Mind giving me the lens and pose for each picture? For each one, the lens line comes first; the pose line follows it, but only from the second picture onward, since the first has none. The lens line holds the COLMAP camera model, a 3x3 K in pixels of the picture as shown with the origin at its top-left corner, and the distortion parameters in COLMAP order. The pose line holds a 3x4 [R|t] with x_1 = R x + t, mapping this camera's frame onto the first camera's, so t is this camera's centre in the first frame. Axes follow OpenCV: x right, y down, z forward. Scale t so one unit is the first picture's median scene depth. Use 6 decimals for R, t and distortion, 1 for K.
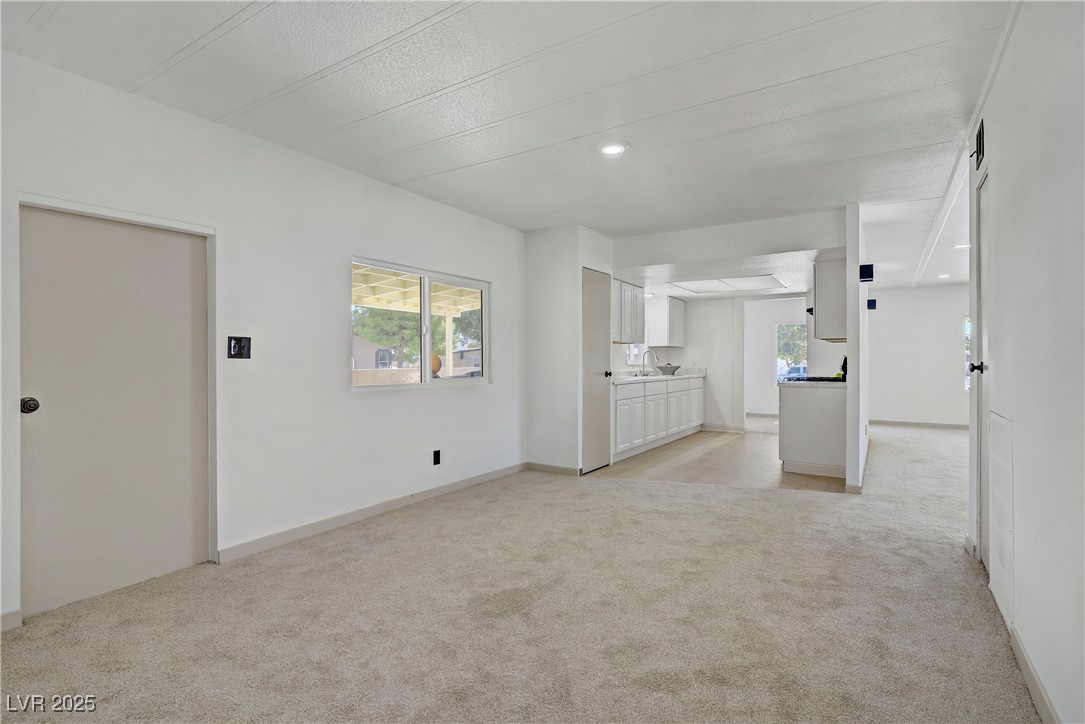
lens RADIAL K [[525.4, 0, 545.6], [0, 525.4, 363.7], [0, 0, 1]] dist [0.012987, 0.000758]
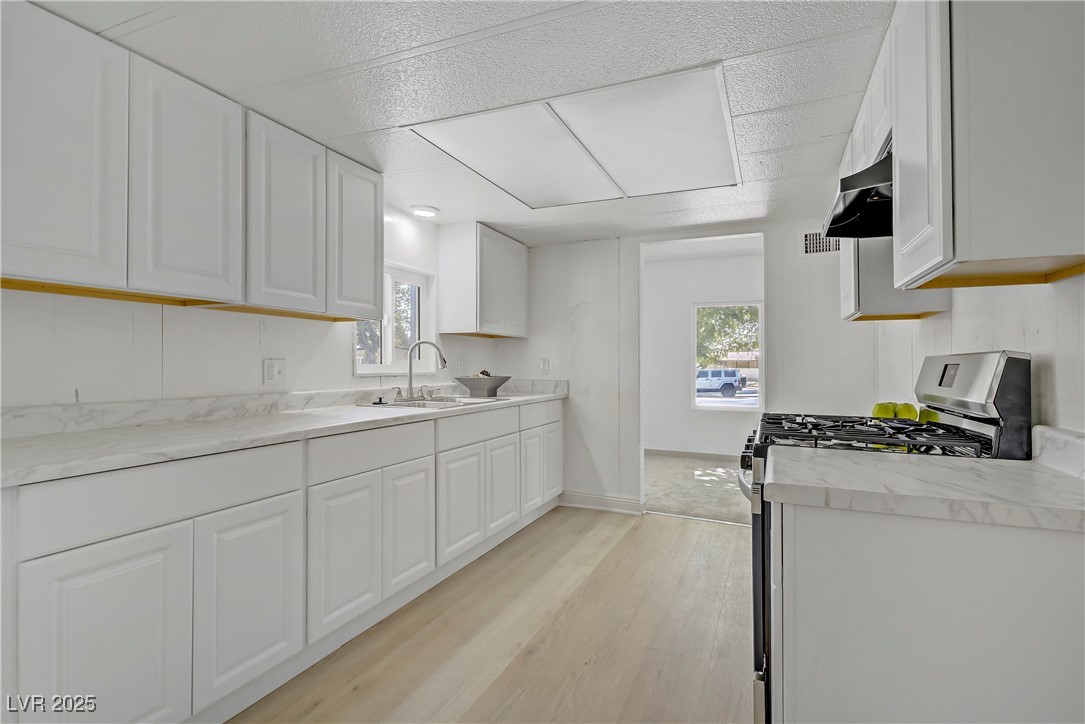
lens RADIAL K [[525.4, 0, 545.5], [0, 525.4, 358.6], [0, 0, 1]] dist [0.012987, 0.000758]
pose [[0.983893, 0.000625, 0.178755, 0.204223], [0.002310, 0.999866, -0.016211, -0.003565], [-0.178741, 0.016362, 0.983760, 0.541262]]
